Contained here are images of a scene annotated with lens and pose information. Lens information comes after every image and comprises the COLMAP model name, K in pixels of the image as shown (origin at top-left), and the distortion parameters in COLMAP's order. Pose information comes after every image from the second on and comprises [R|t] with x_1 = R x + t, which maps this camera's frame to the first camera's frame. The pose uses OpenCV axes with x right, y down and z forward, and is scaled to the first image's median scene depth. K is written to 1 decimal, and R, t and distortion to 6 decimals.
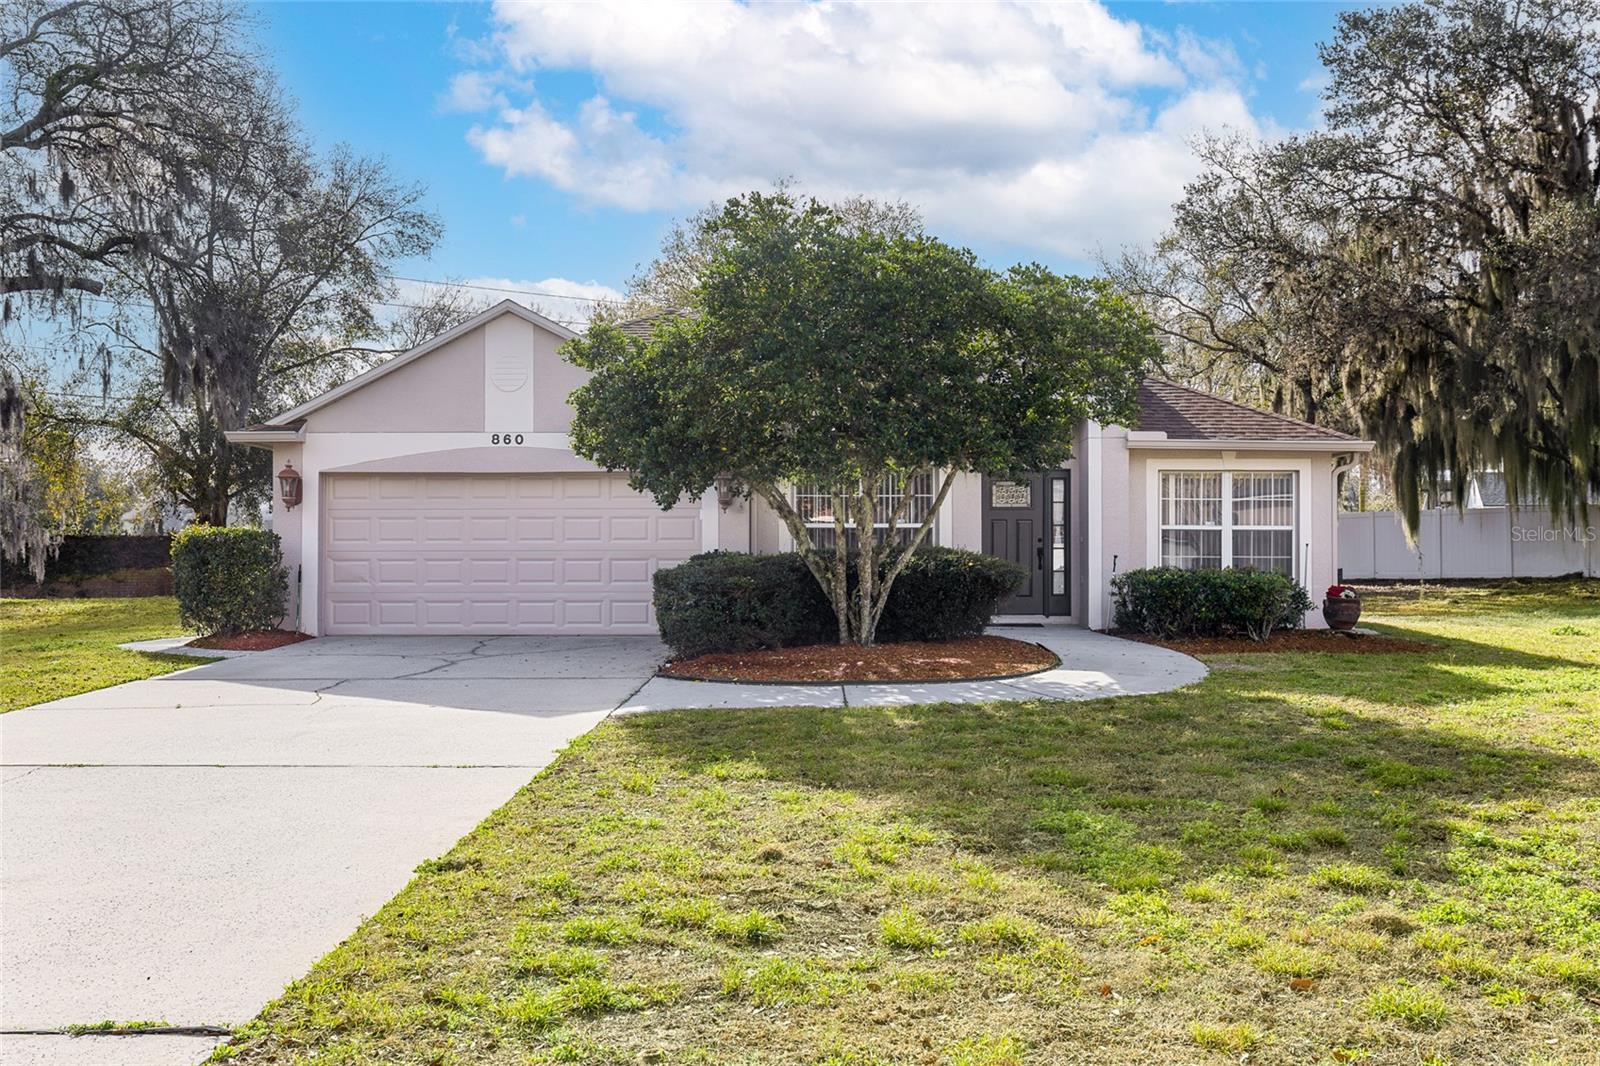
lens RADIAL K [[1534.1, 0, 801.6], [0, 1534.1, 534.0], [0, 0, 1]] dist [0.005823, 0.000000]
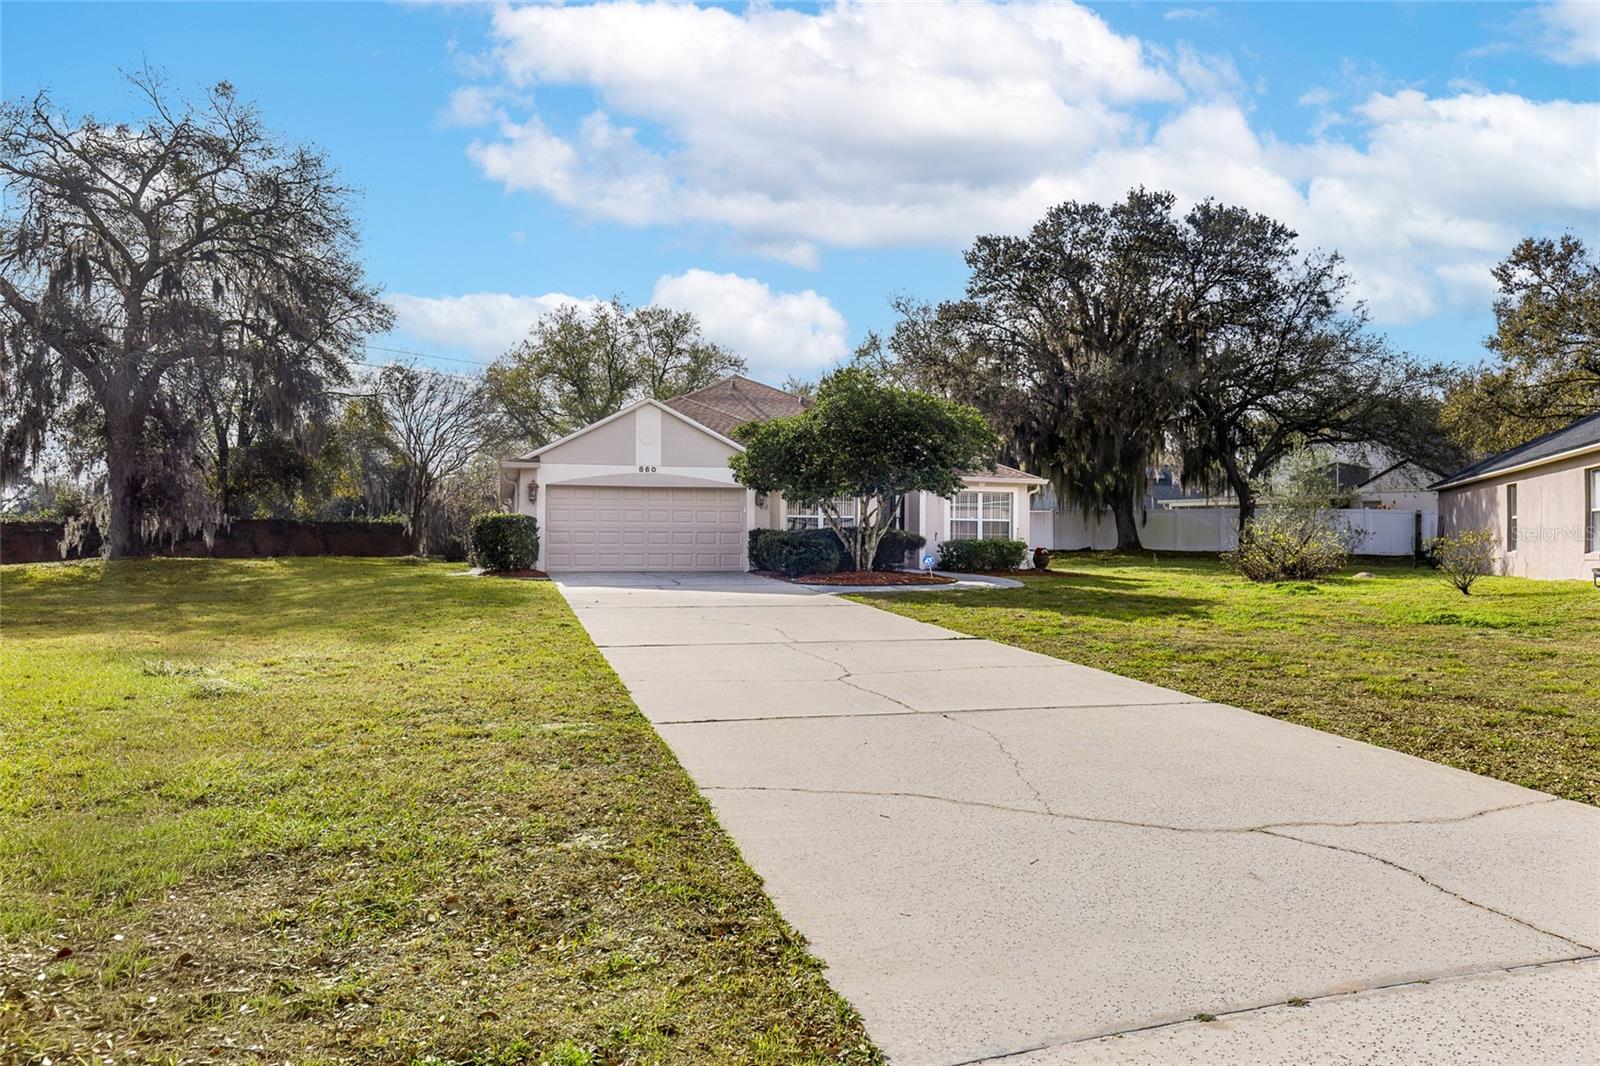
lens RADIAL K [[1154.9, 0, 786.5], [0, 1154.9, 534.2], [0, 0, 1]] dist [-0.005567, -0.000419]
pose [[0.960897, 0.008051, 0.276788, -0.396217], [-0.010186, 0.999928, 0.006279, 0.007755], [-0.276718, -0.008853, 0.960911, -0.407456]]
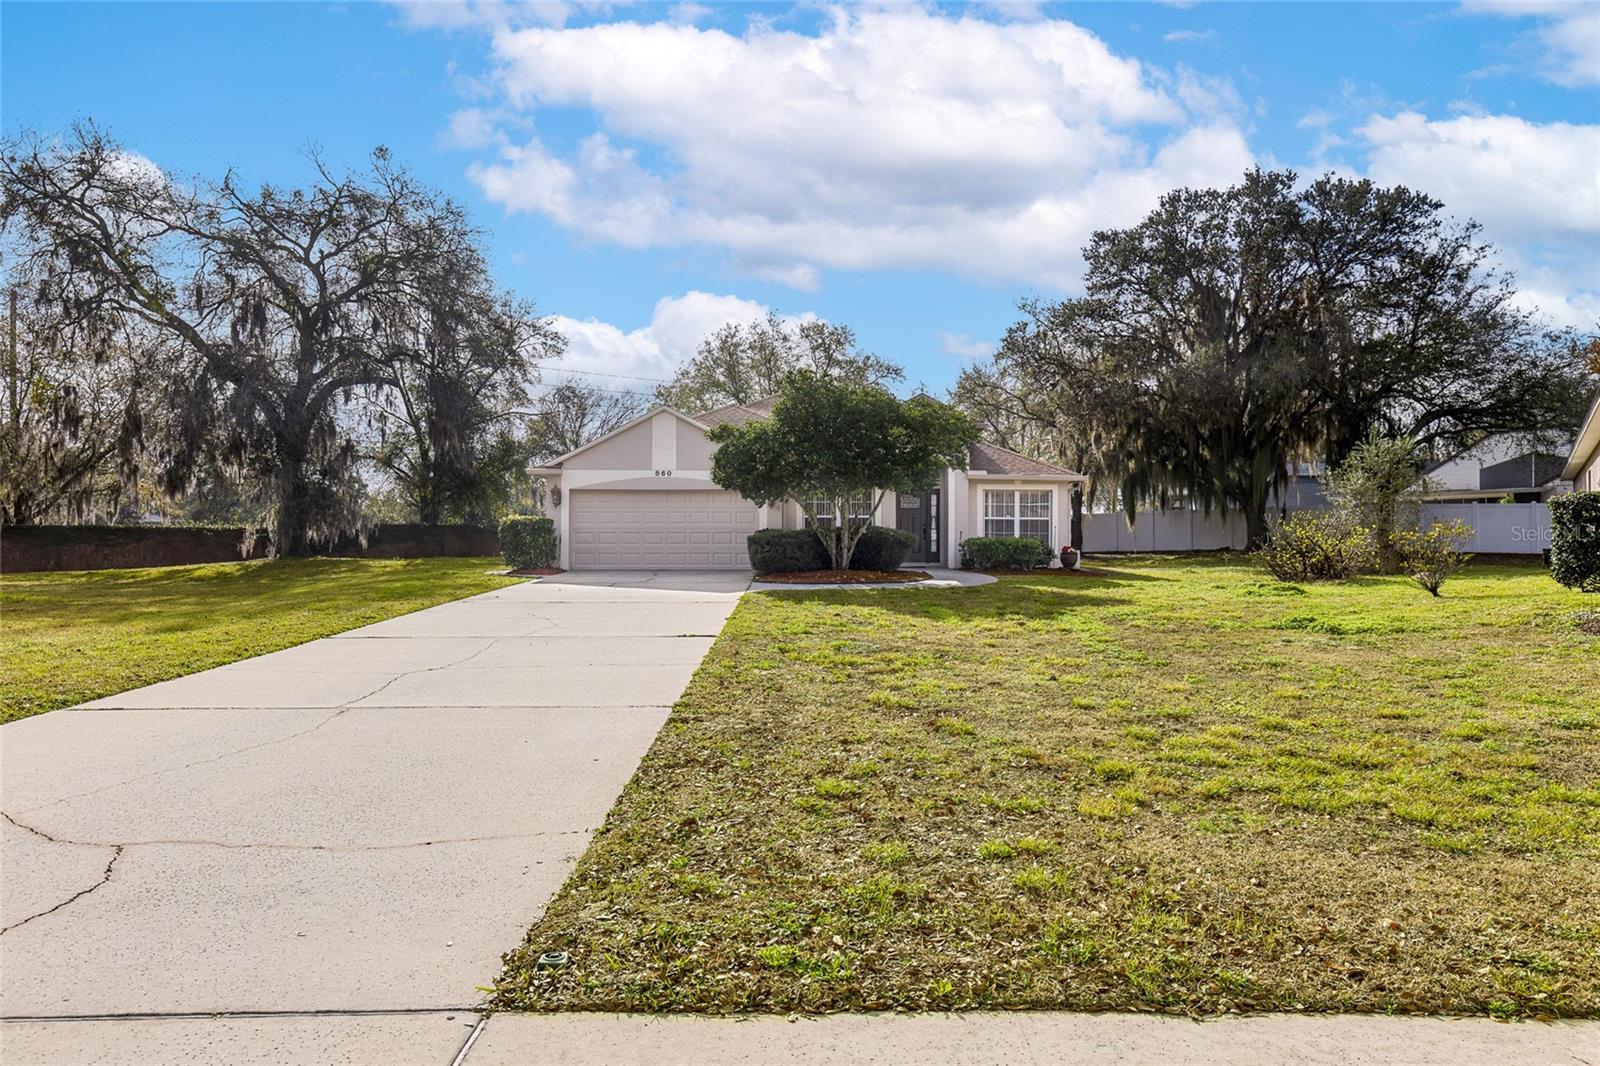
lens RADIAL K [[1086.3, 0, 795.2], [0, 1086.3, 533.0], [0, 0, 1]] dist [-0.001190, -0.007894]
pose [[0.999425, 0.002891, 0.033793, -0.061477], [-0.002998, 0.999991, 0.003126, 0.011343], [-0.033783, -0.003225, 0.999424, -0.413754]]
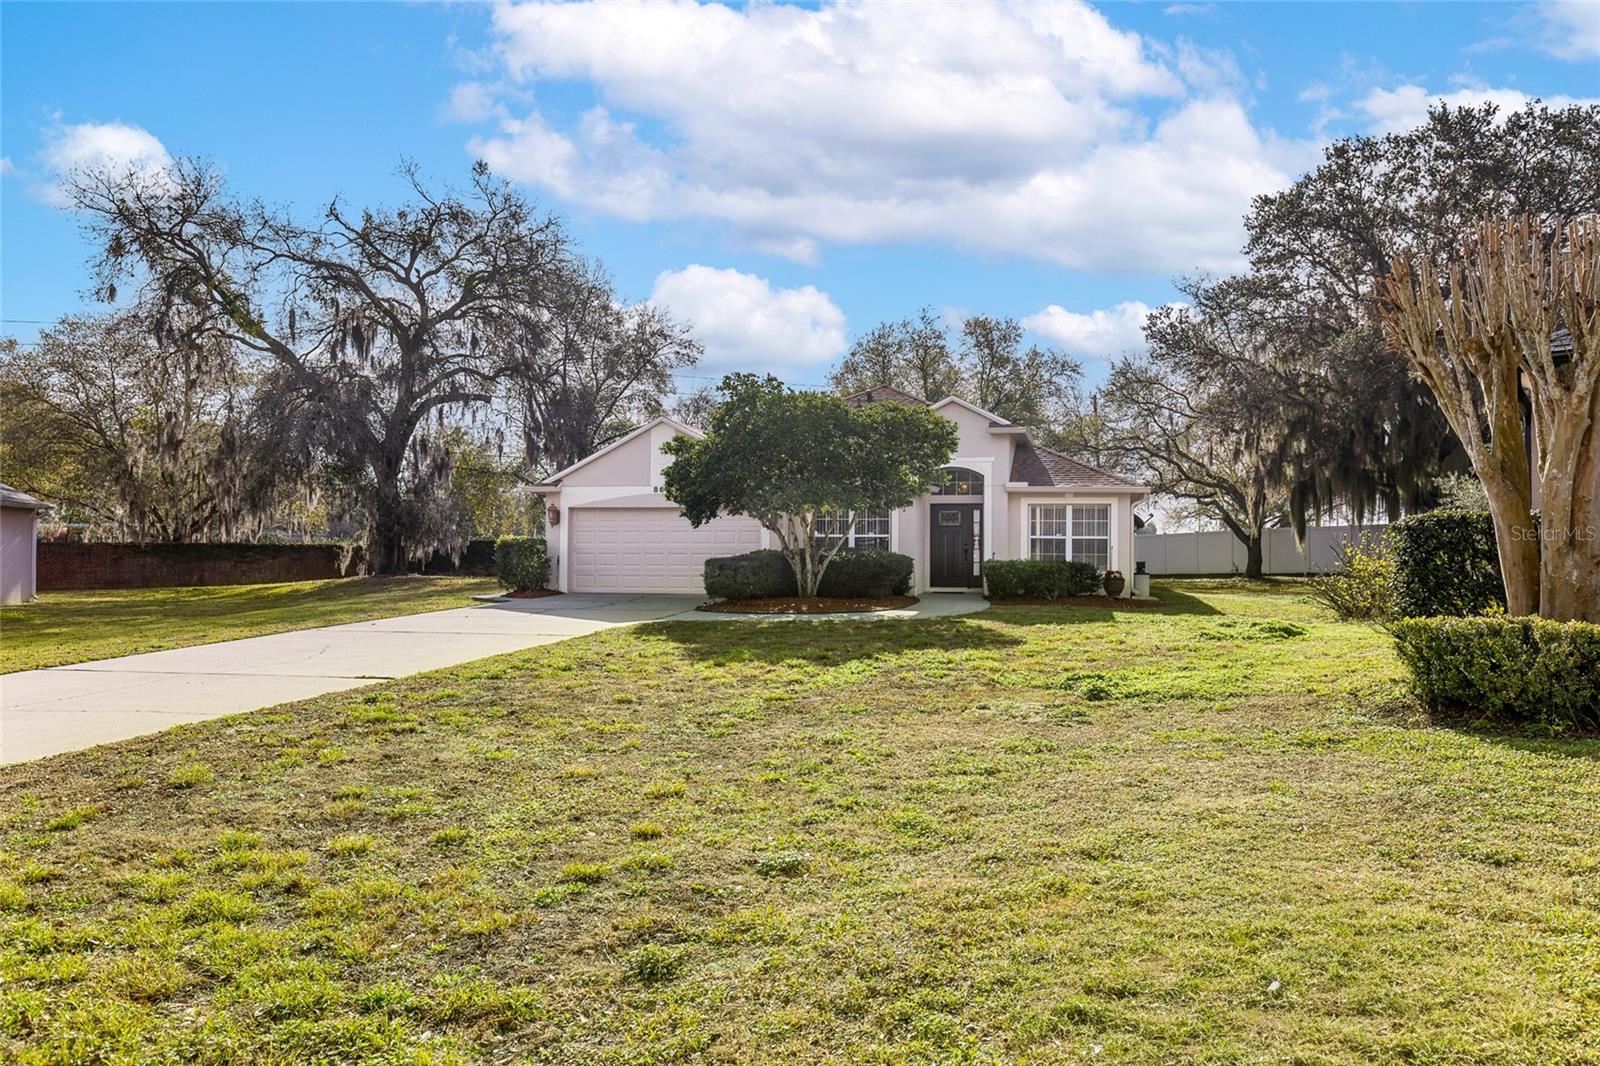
lens RADIAL K [[1154.9, 0, 803.1], [0, 1154.9, 530.9], [0, 0, 1]] dist [-0.005567, -0.000419]
pose [[0.978327, 0.001009, -0.207065, 0.253533], [-0.002996, 0.999952, -0.009283, 0.001421], [0.207046, 0.009702, 0.978283, -0.325929]]
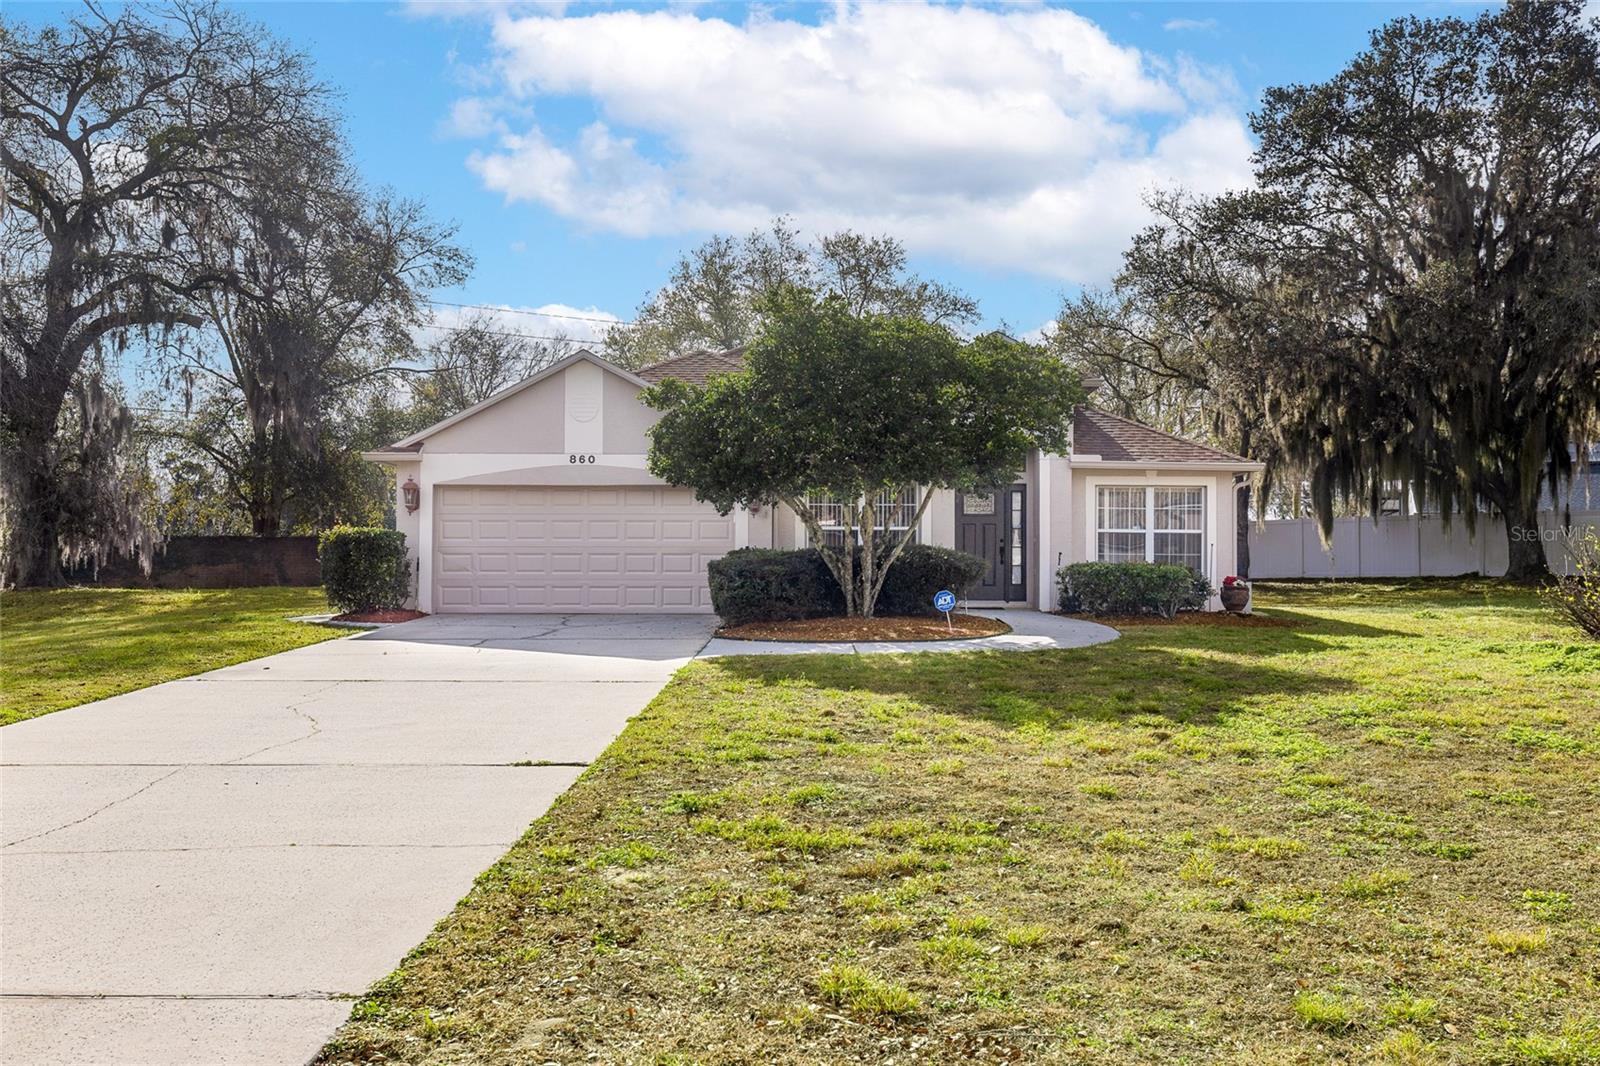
lens RADIAL K [[1534.1, 0, 796.4], [0, 1534.1, 523.9], [0, 0, 1]] dist [0.005823, 0.000000]
pose [[0.999939, 0.003872, 0.010342, -0.025543], [-0.003775, 0.999949, -0.009354, 0.002890], [-0.010378, 0.009315, 0.999903, -0.254551]]
